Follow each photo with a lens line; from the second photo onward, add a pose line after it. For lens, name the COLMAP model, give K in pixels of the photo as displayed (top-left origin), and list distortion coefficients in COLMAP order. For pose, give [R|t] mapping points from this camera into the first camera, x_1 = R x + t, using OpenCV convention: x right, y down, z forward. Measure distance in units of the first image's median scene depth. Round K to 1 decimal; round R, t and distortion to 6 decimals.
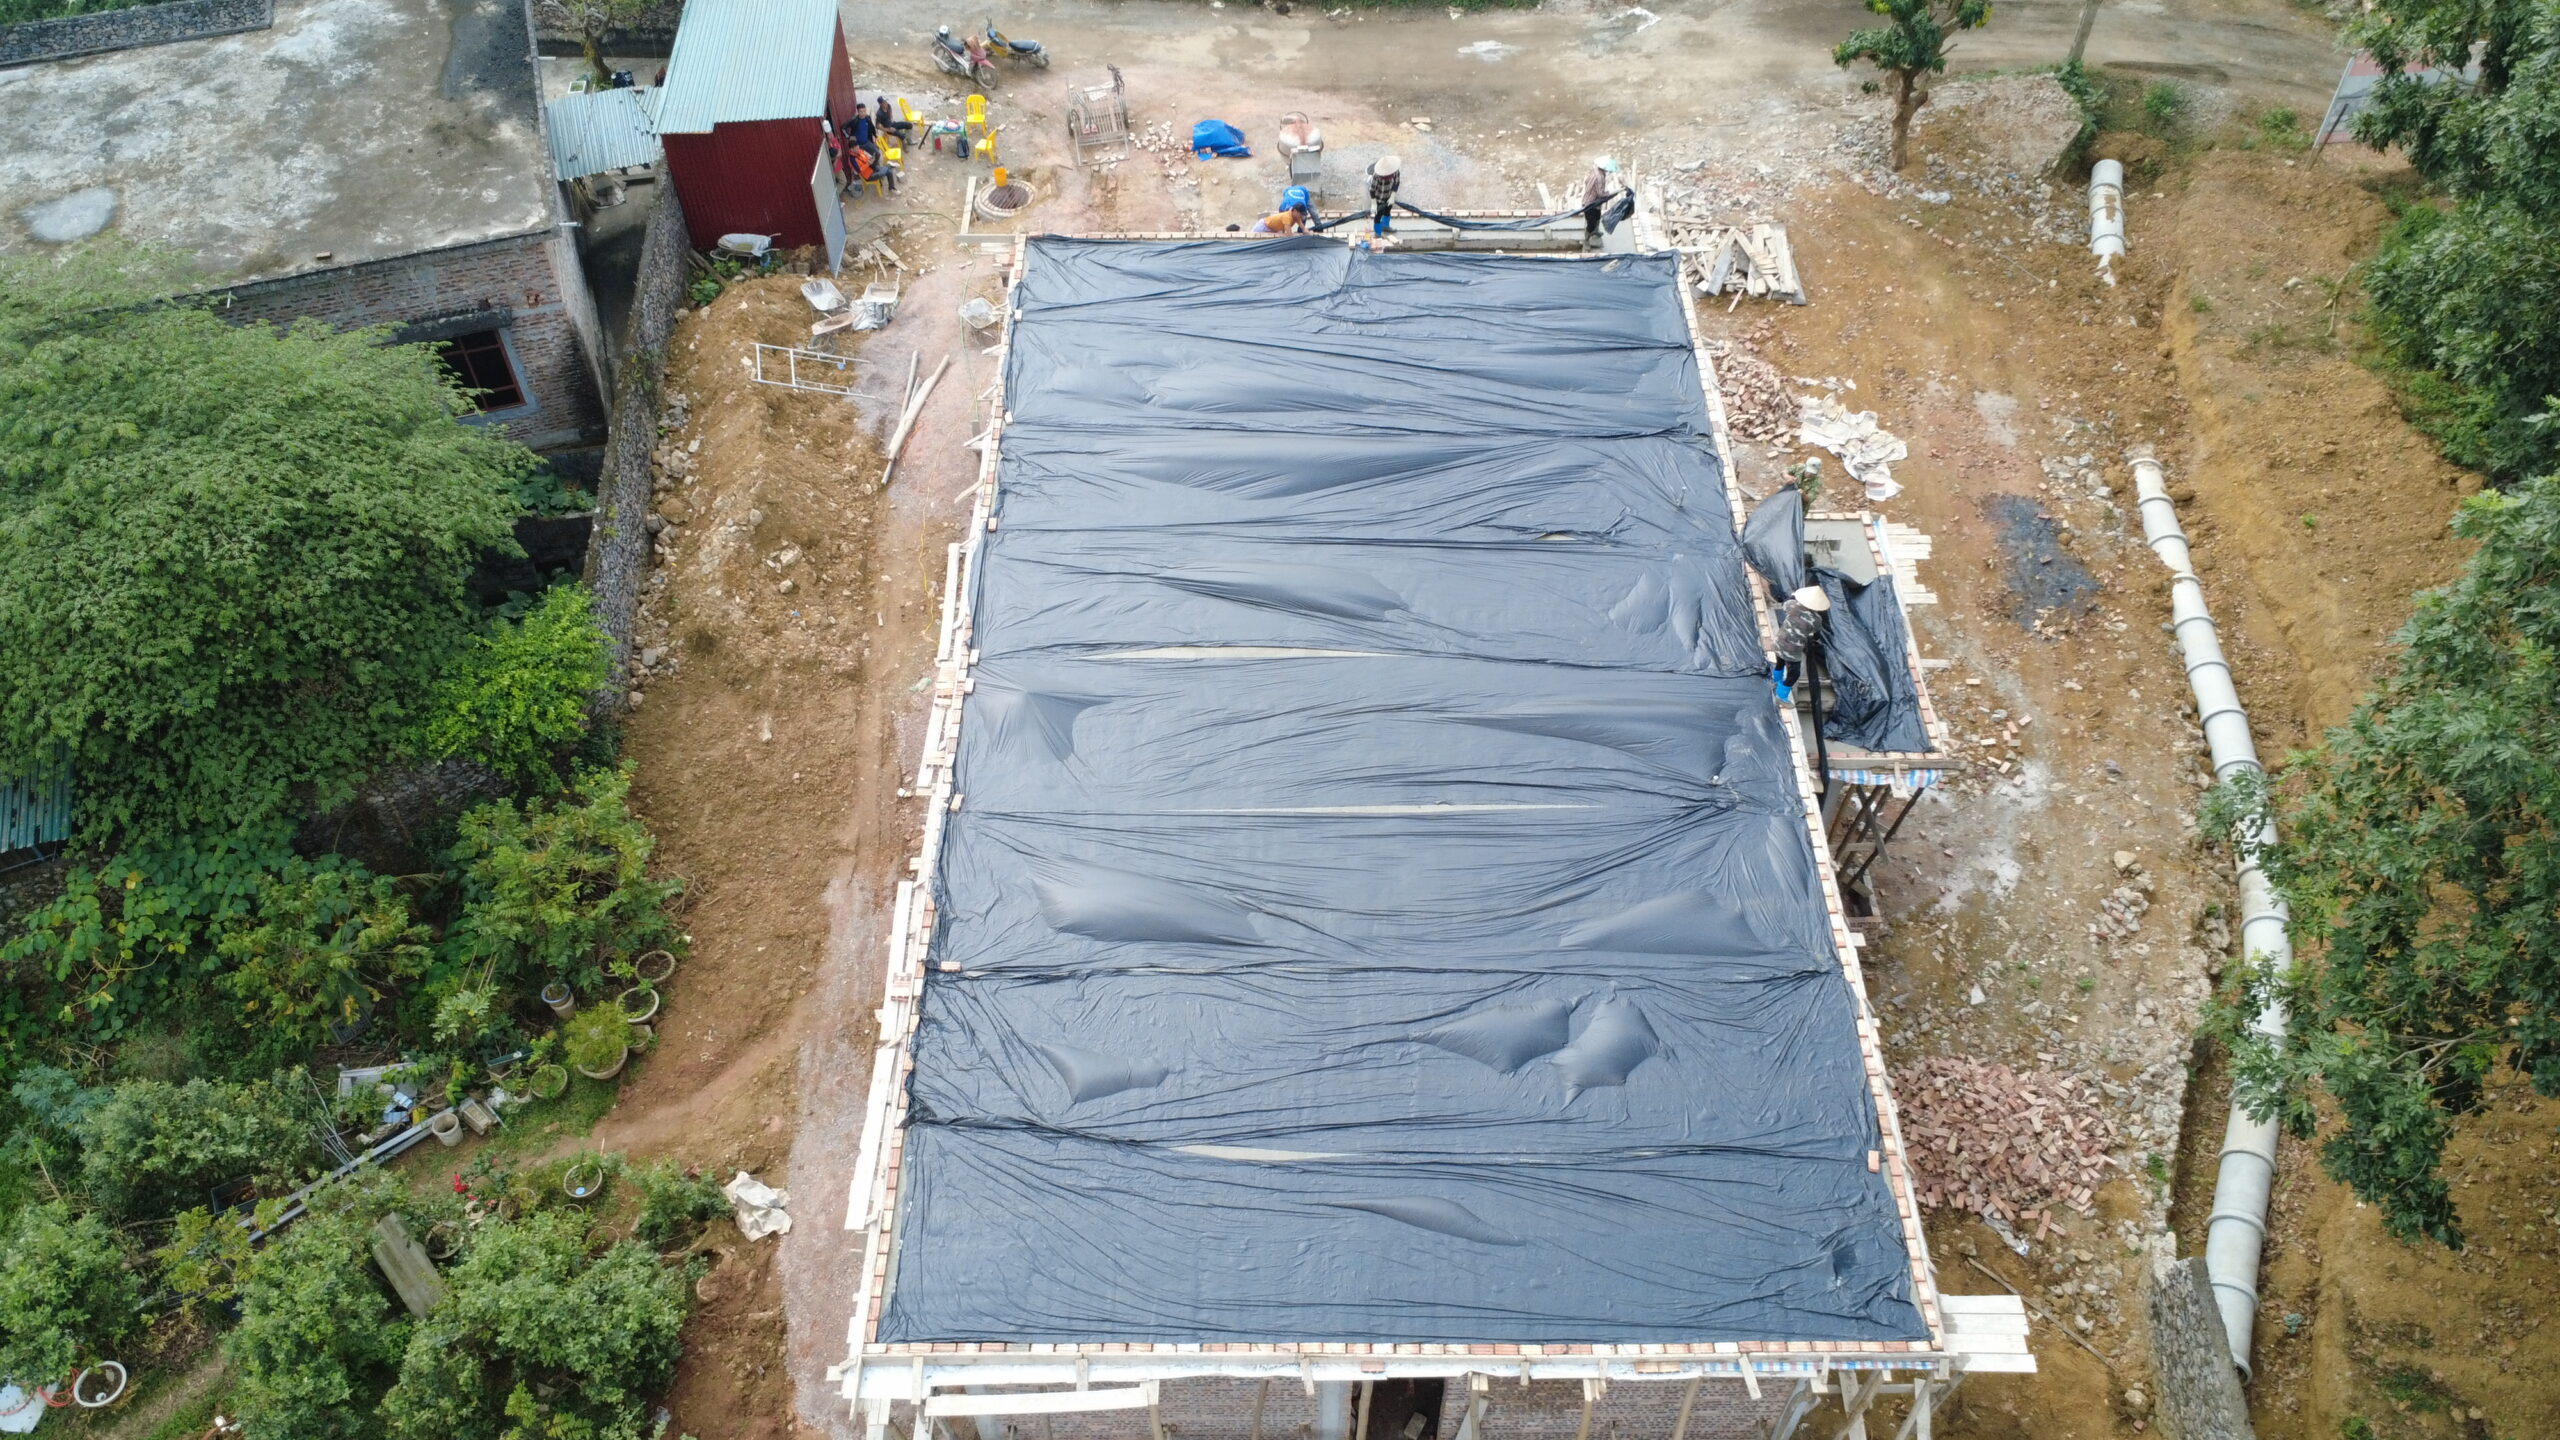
lens RADIAL K [[1925.6, 0, 1277.3], [0, 1925.6, 730.0], [0, 0, 1]] dist [0.004745, -0.000843]
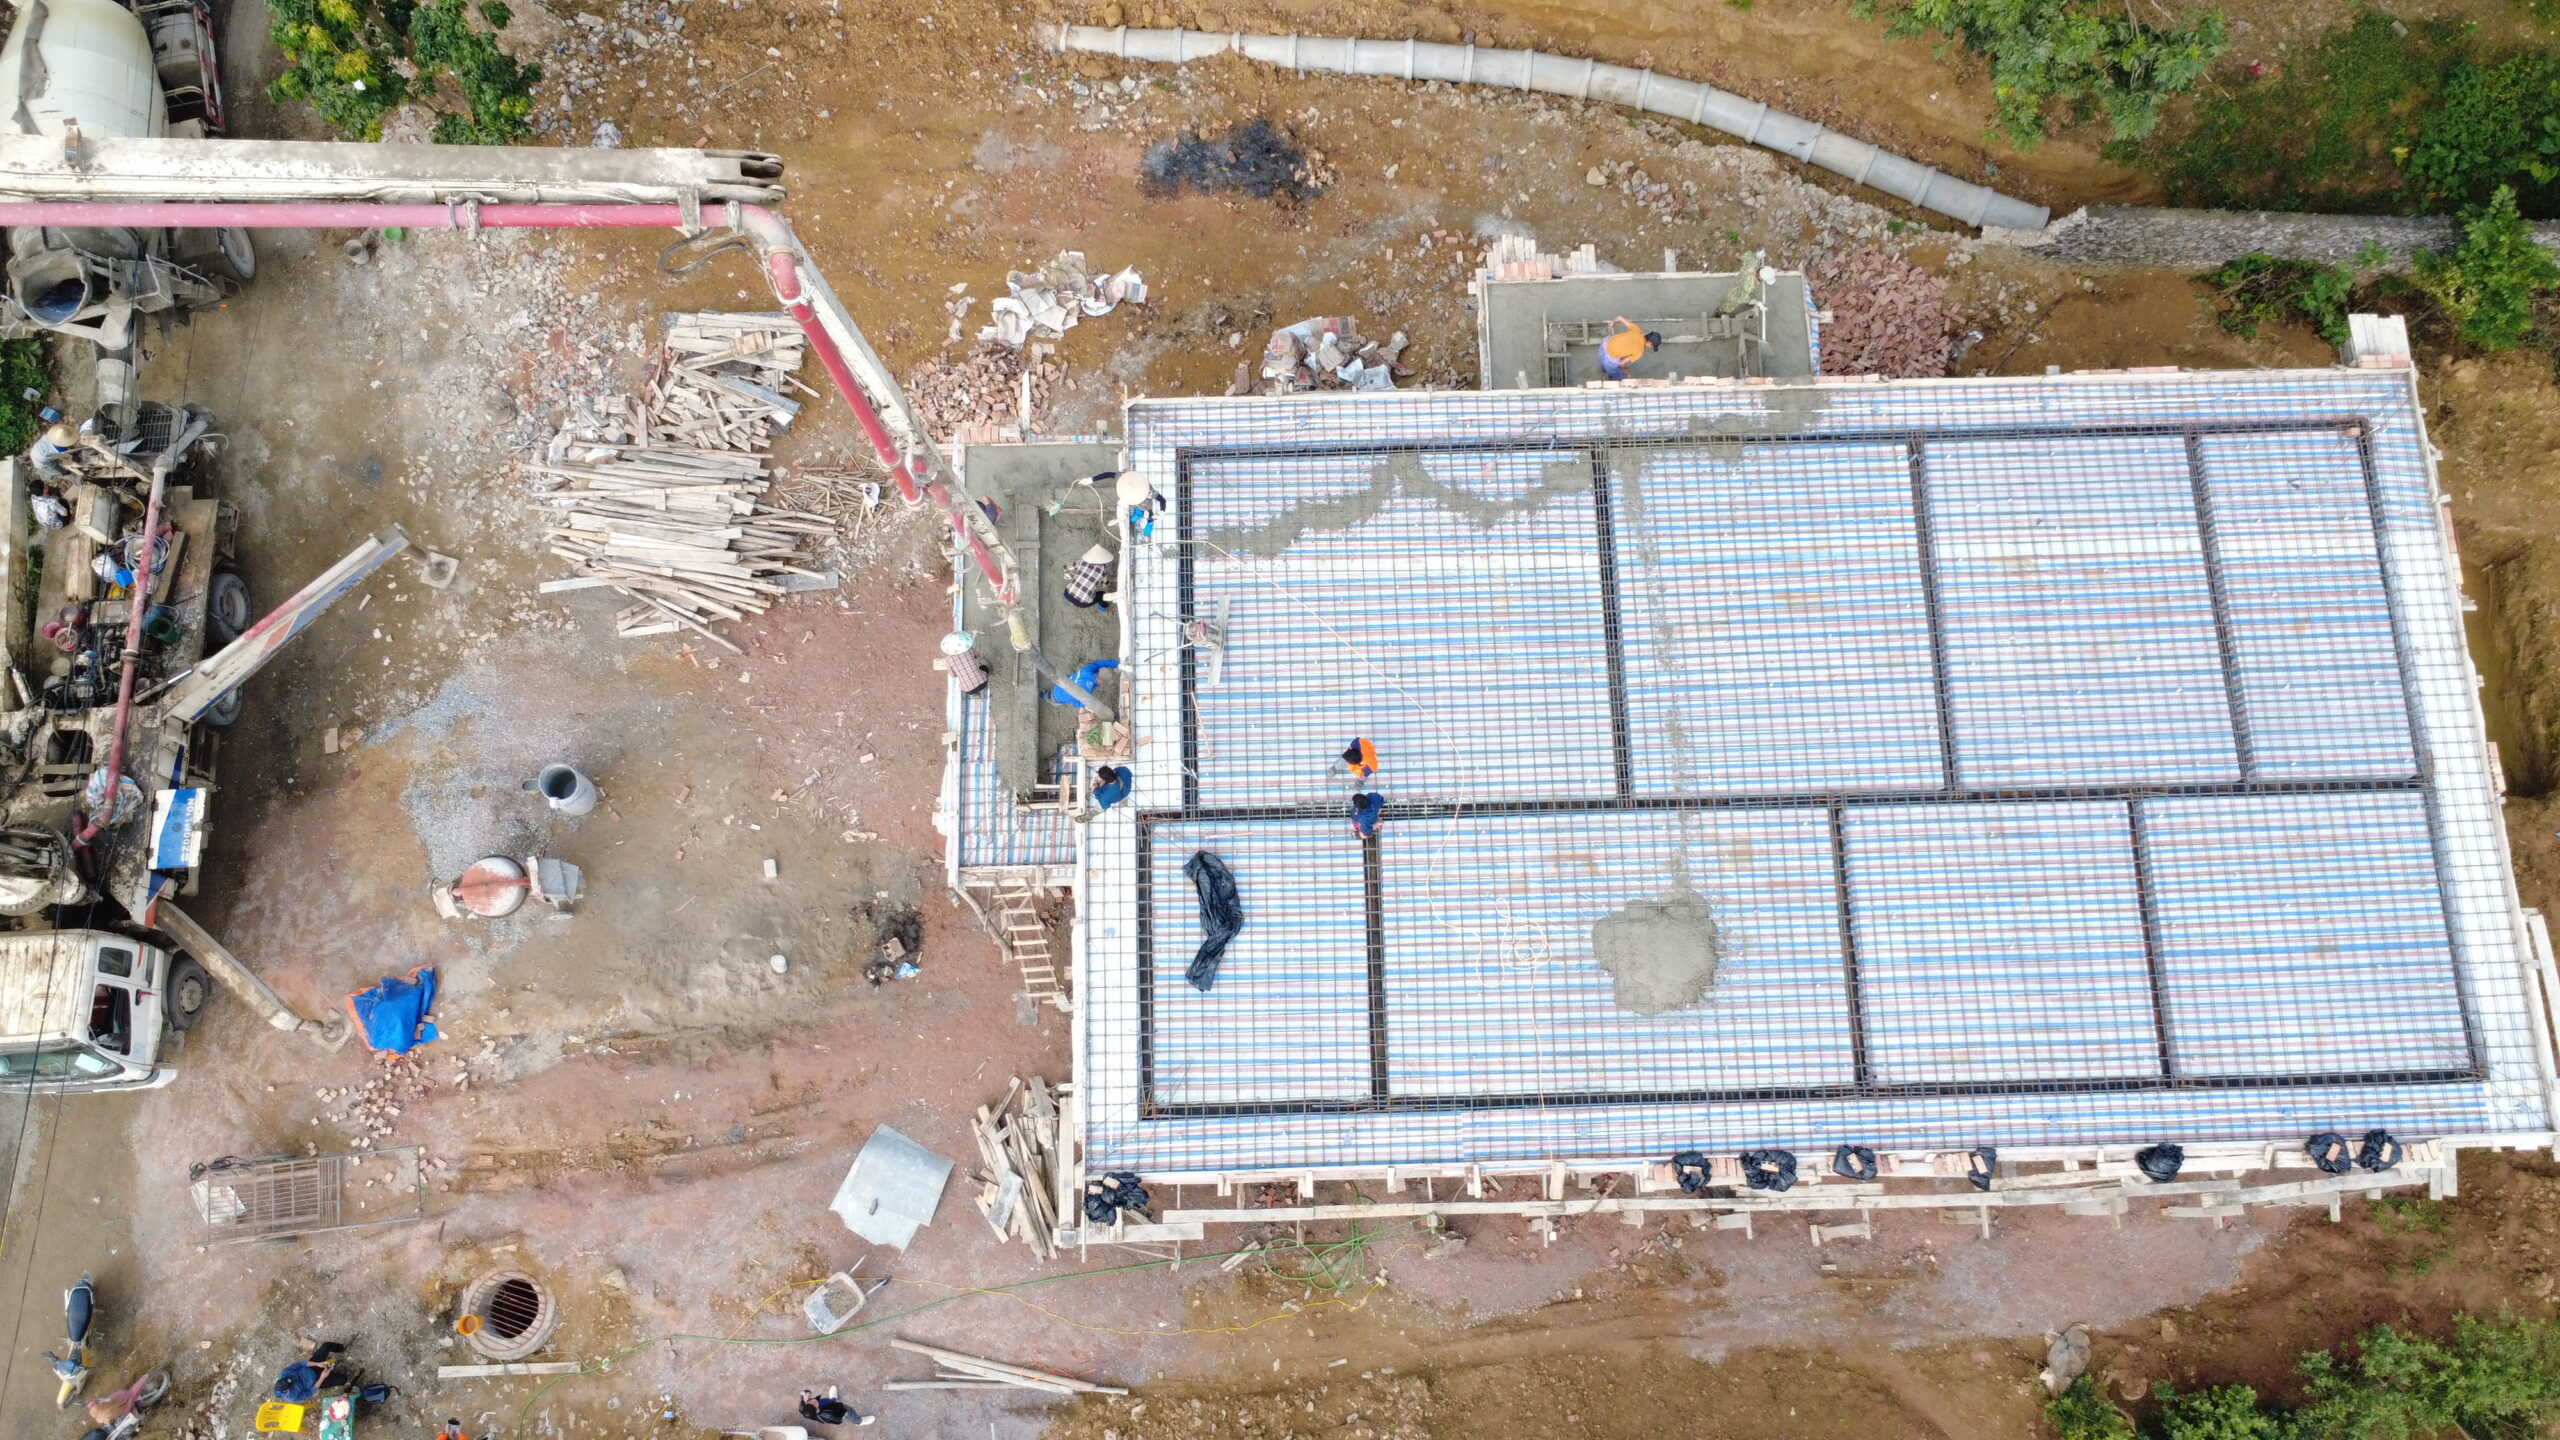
lens RADIAL K [[1925.6, 0, 1277.3], [0, 1925.6, 730.0], [0, 0, 1]] dist [0.004745, -0.000843]
pose [[-0.021928, -0.966419, 0.256036, -0.142837], [0.750883, 0.153163, 0.642429, -0.644923], [-0.660071, 0.206340, 0.722309, 0.307471]]
